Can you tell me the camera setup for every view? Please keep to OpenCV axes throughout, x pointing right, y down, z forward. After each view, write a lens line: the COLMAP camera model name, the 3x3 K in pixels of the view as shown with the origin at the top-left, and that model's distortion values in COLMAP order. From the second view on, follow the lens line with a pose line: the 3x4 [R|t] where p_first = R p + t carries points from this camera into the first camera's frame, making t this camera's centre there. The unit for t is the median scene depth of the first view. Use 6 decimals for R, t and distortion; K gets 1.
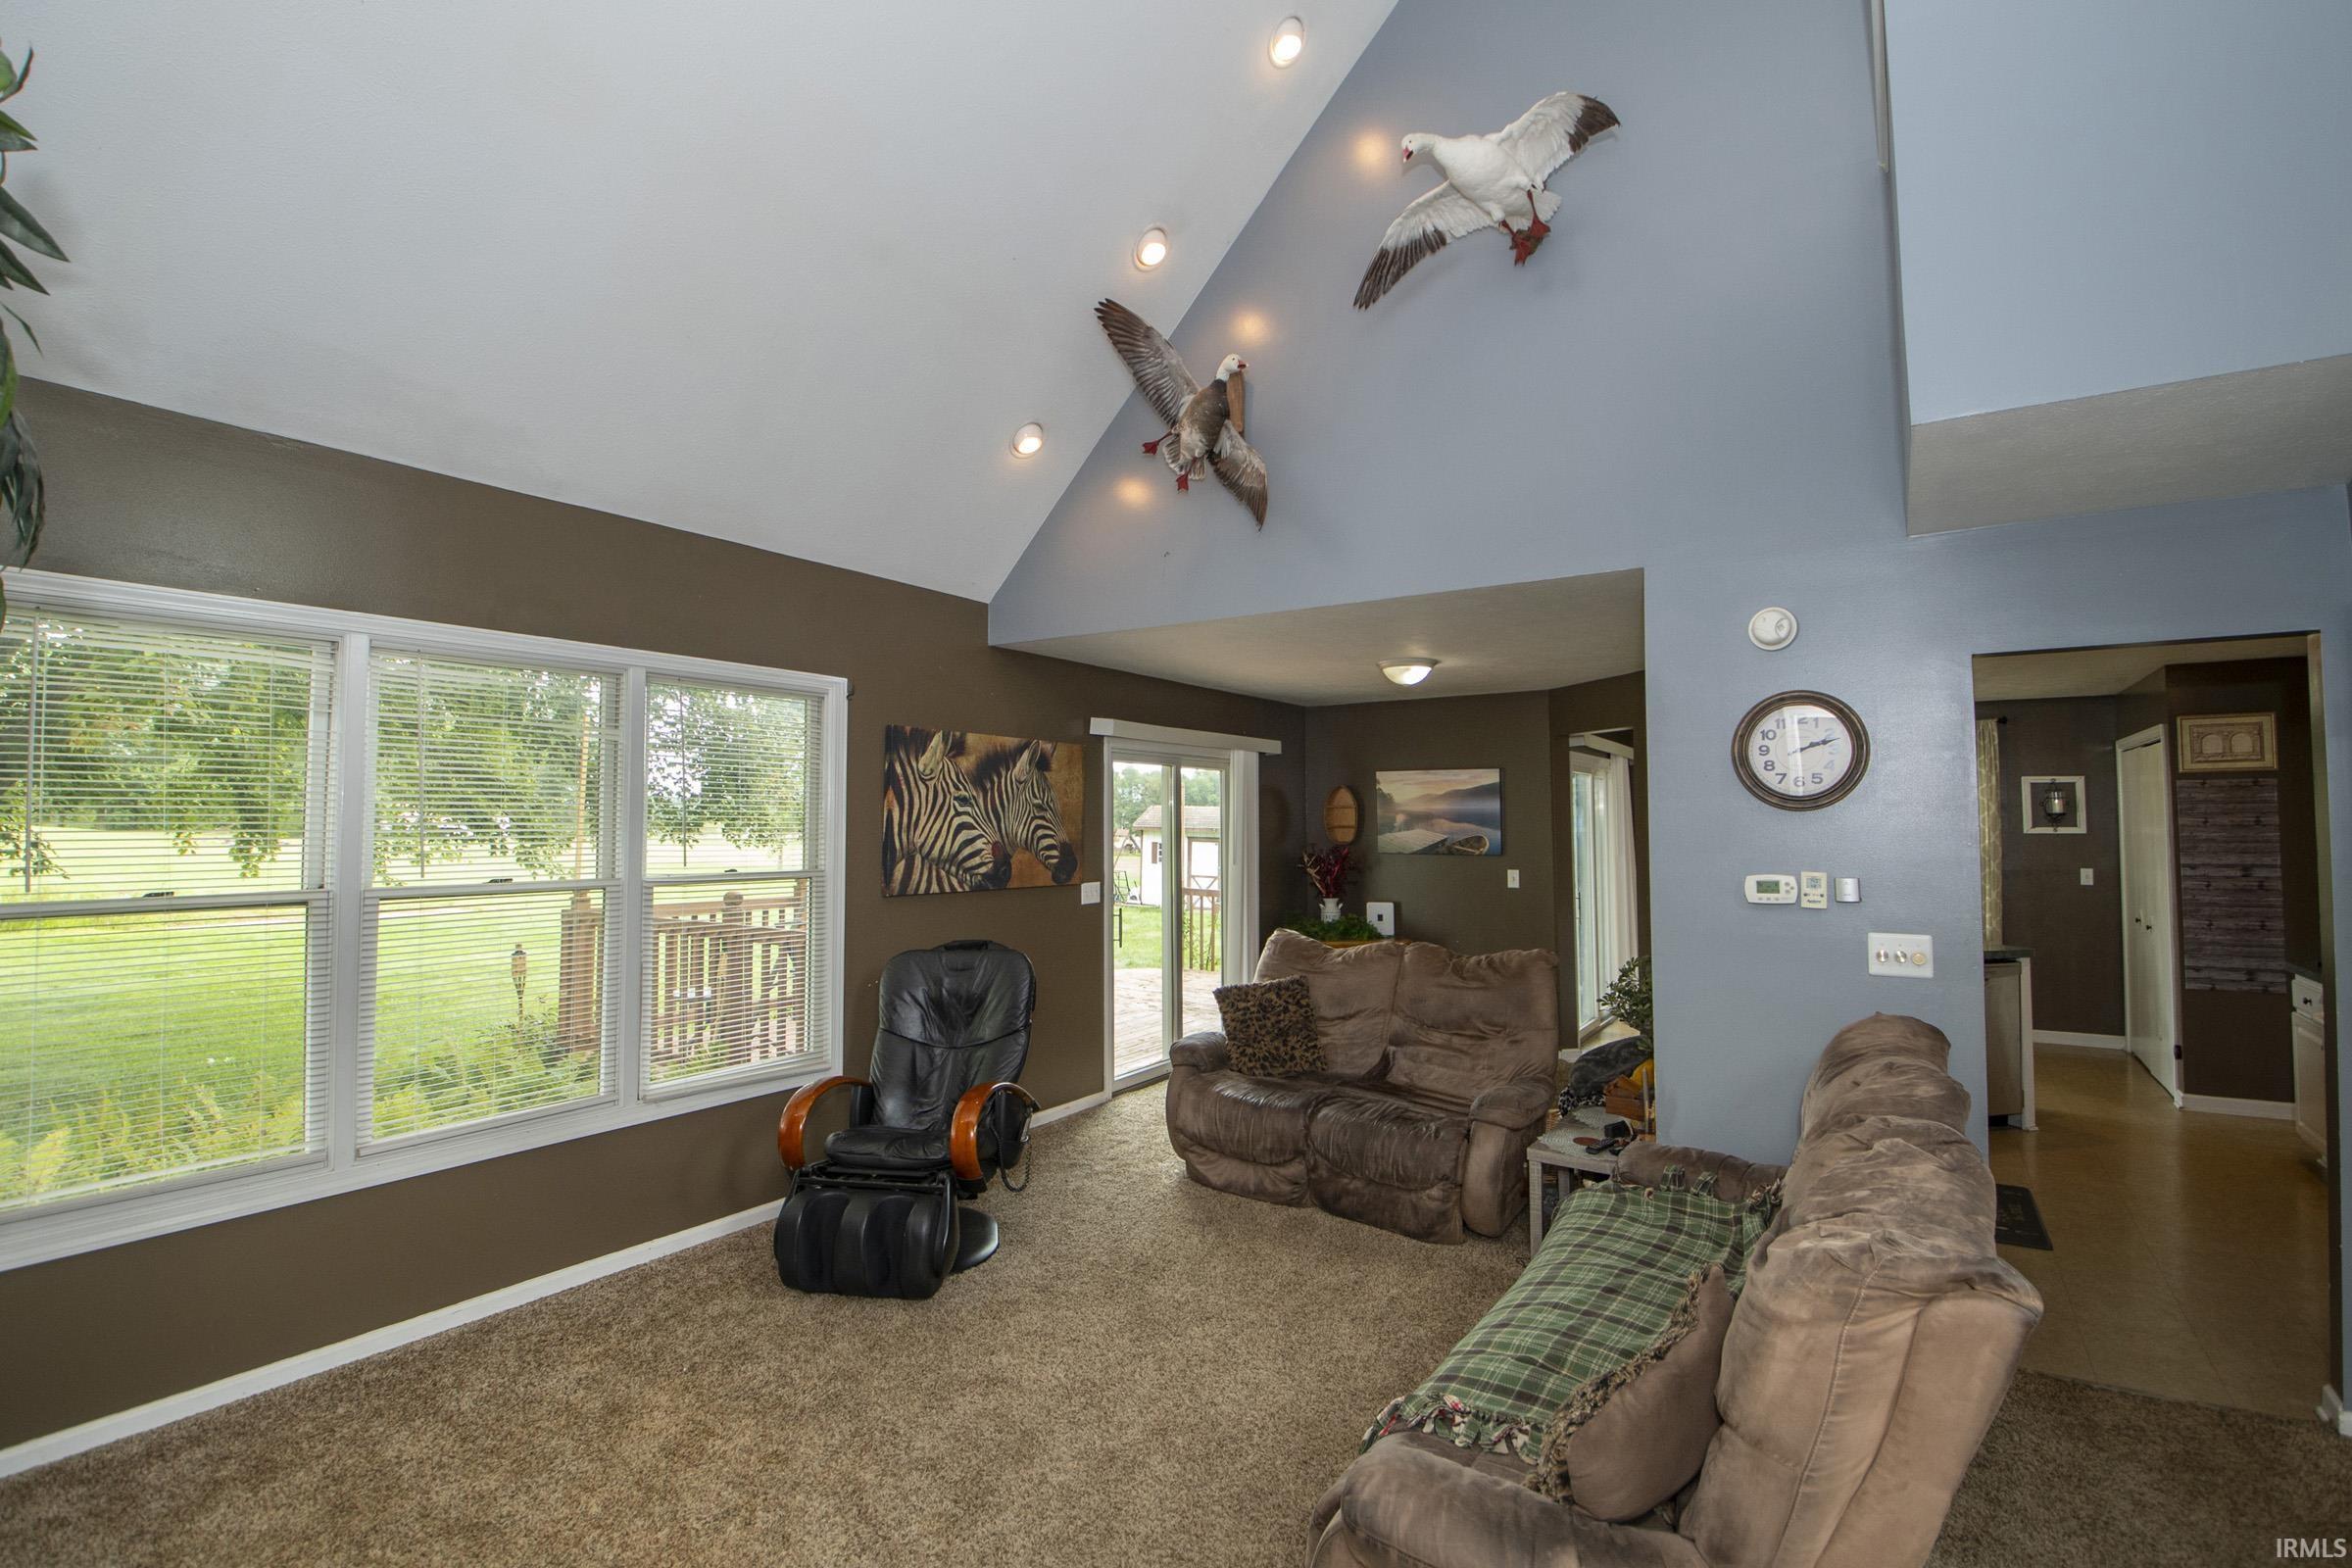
lens RADIAL K [[1059.8, 0, 1149.2], [0, 1059.8, 773.2], [0, 0, 1]] dist [0.003518, -0.016349]
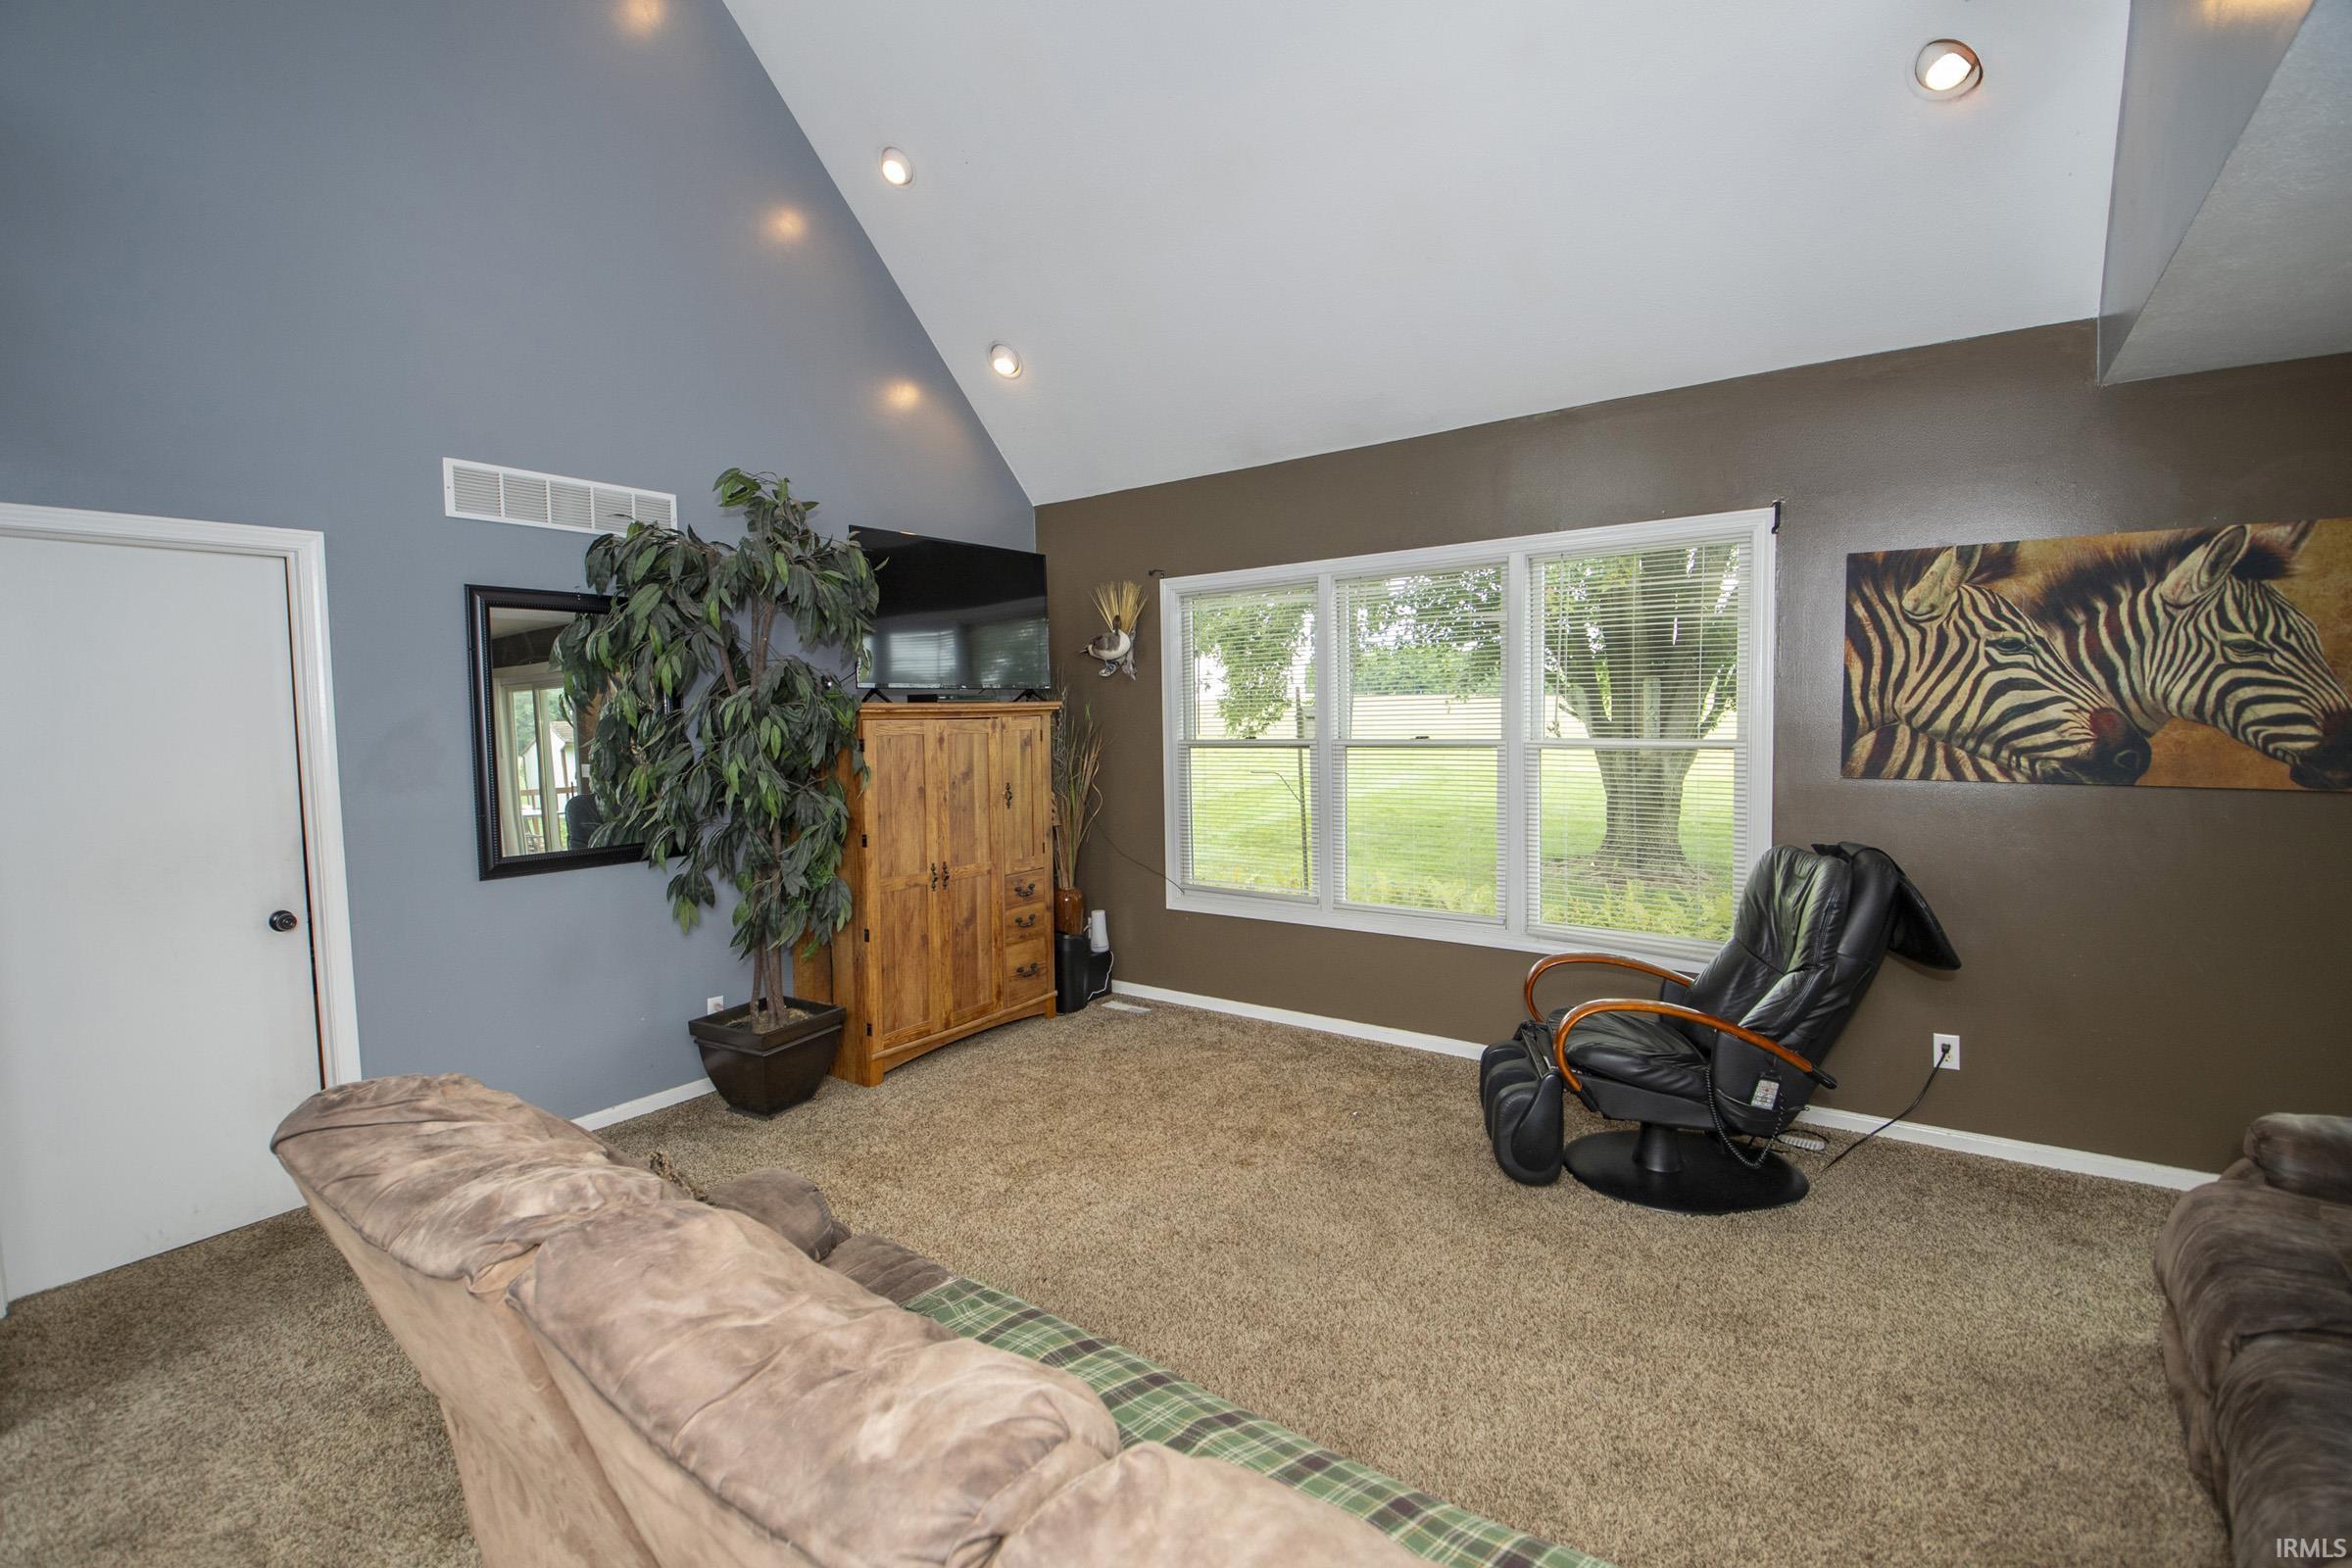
lens RADIAL K [[1059.8, 0, 1174.6], [0, 1059.8, 777.7], [0, 0, 1]] dist [0.003518, -0.016349]
pose [[-0.024568, 0.068043, -0.997380, 0.497942], [0.065976, 0.995616, 0.066298, 0.029709], [0.997519, -0.064174, -0.028949, 0.497127]]
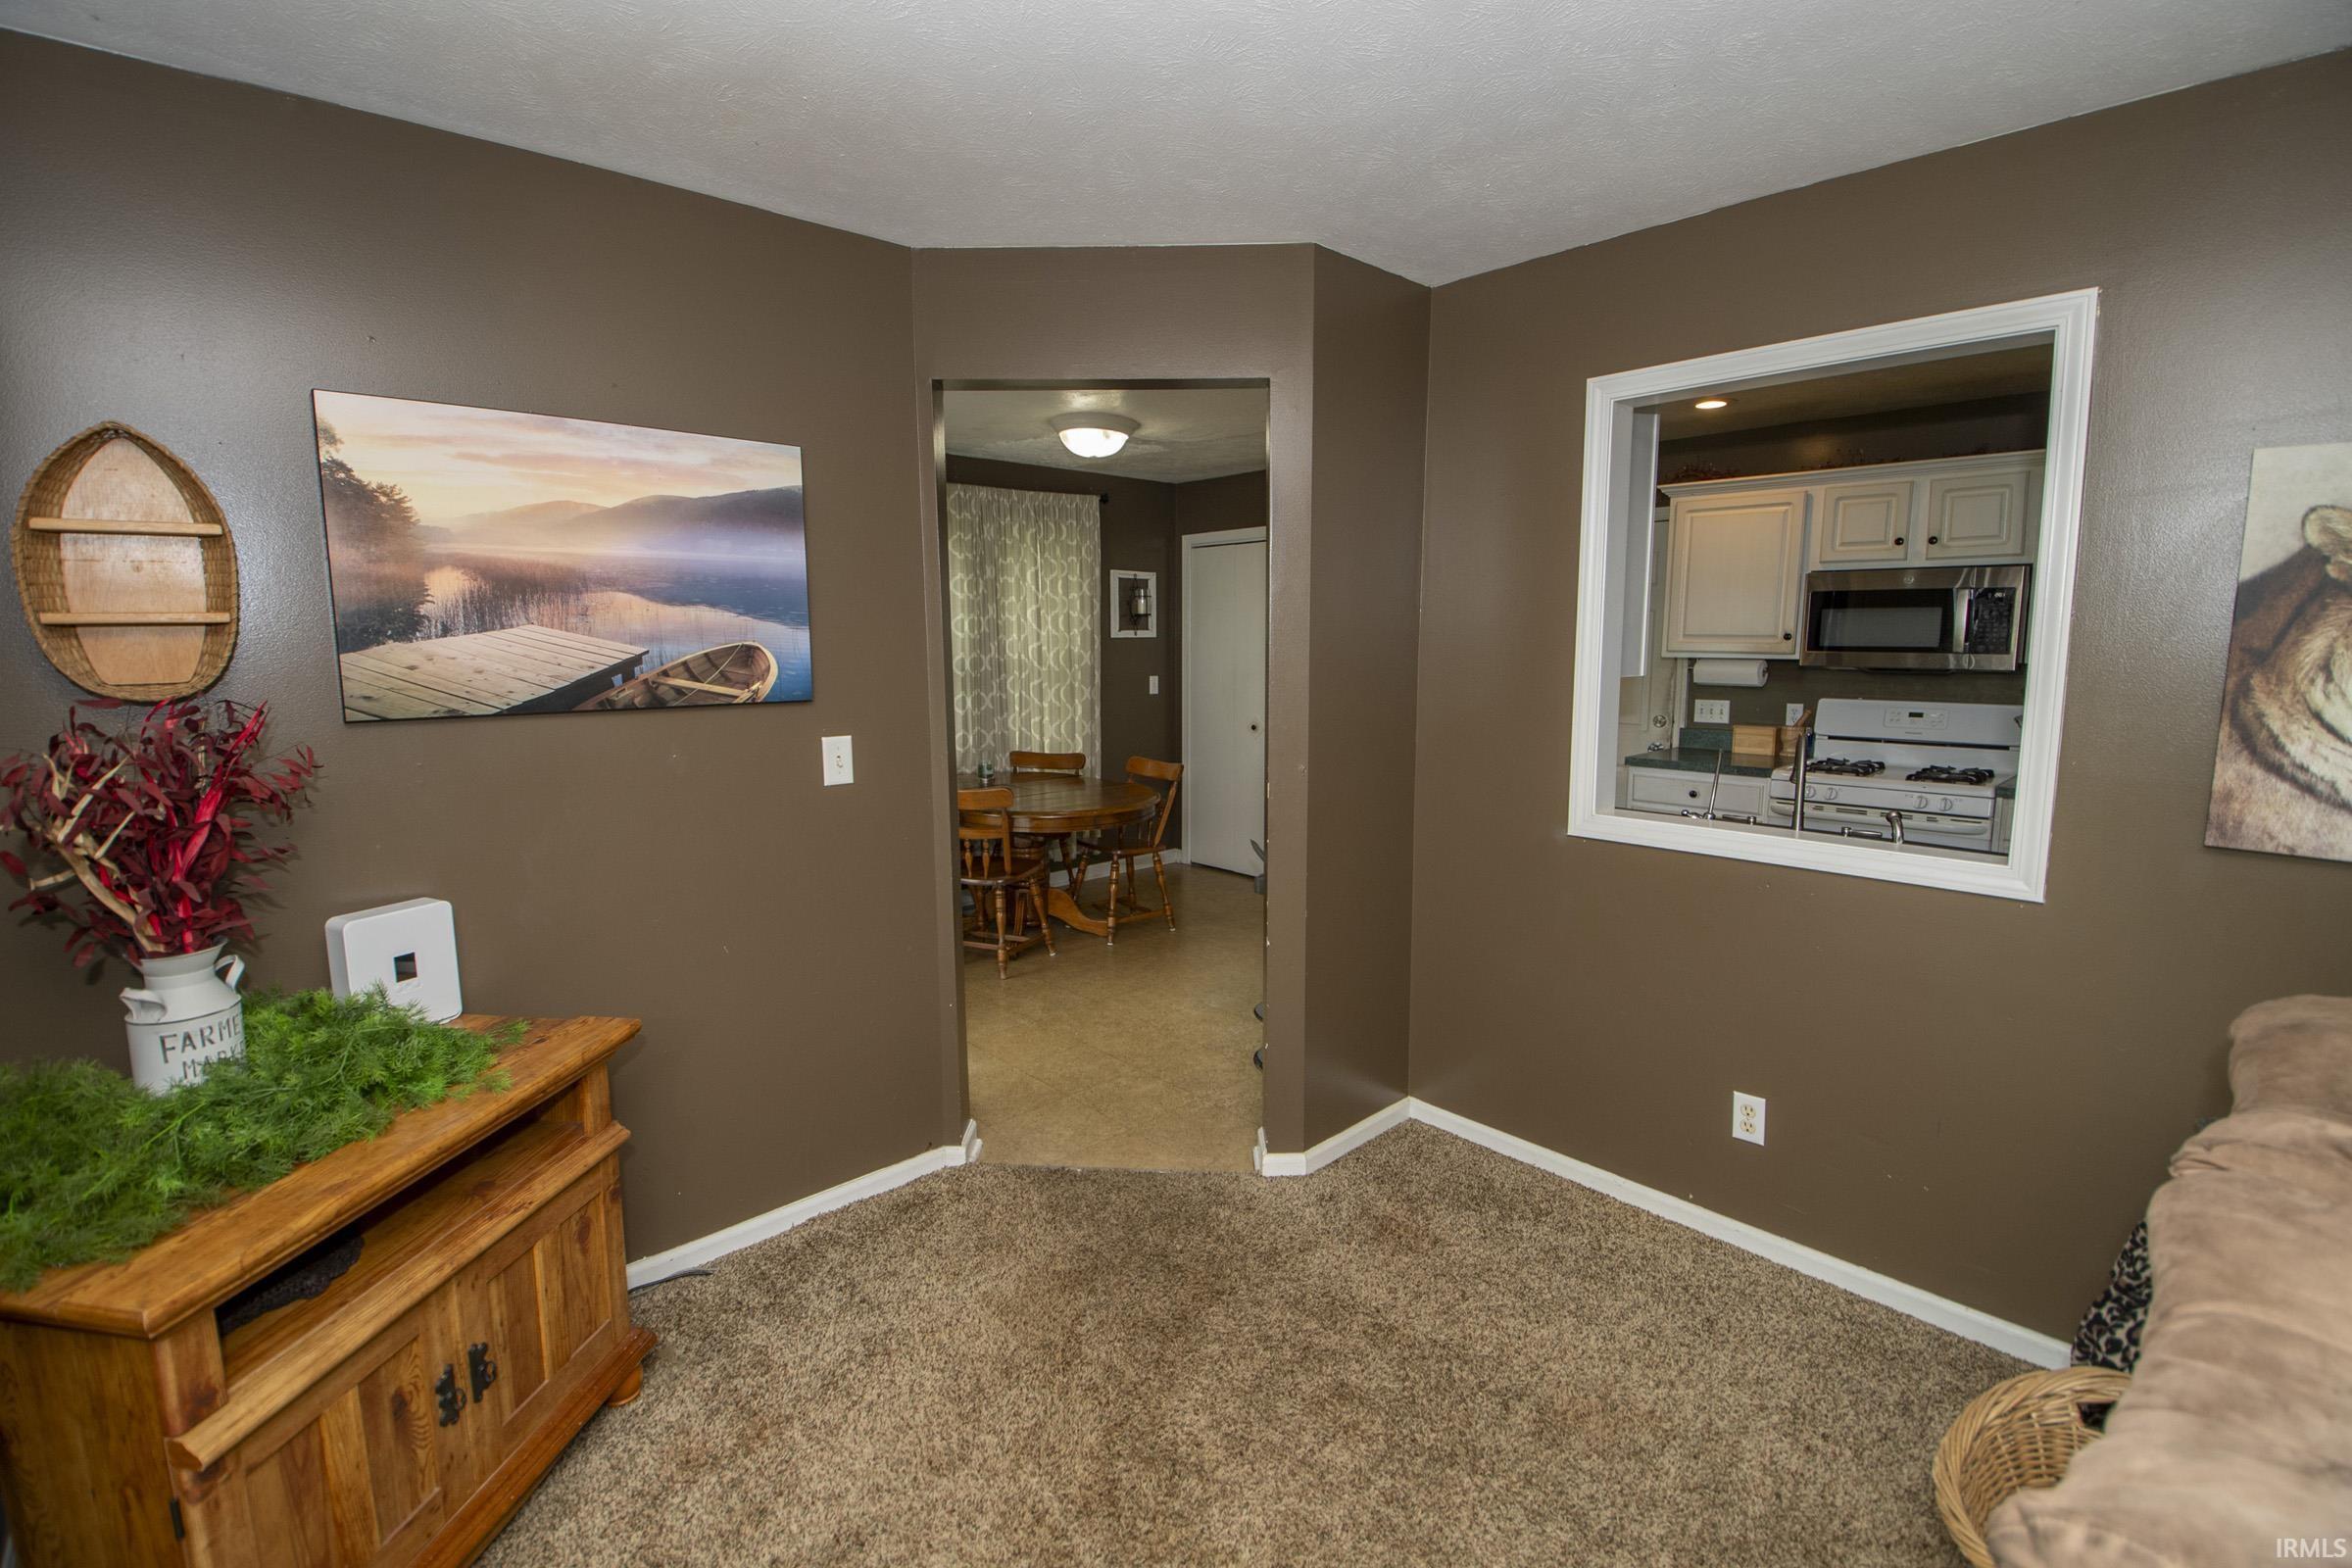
lens RADIAL K [[1059.8, 0, 1161.2], [0, 1059.8, 772.2], [0, 0, 1]] dist [0.003518, -0.016349]
pose [[0.223488, -0.123863, 0.966804, 0.020137], [-0.039956, 0.989895, 0.136057, 0.070267], [-0.973887, -0.069037, 0.216281, 1.168646]]
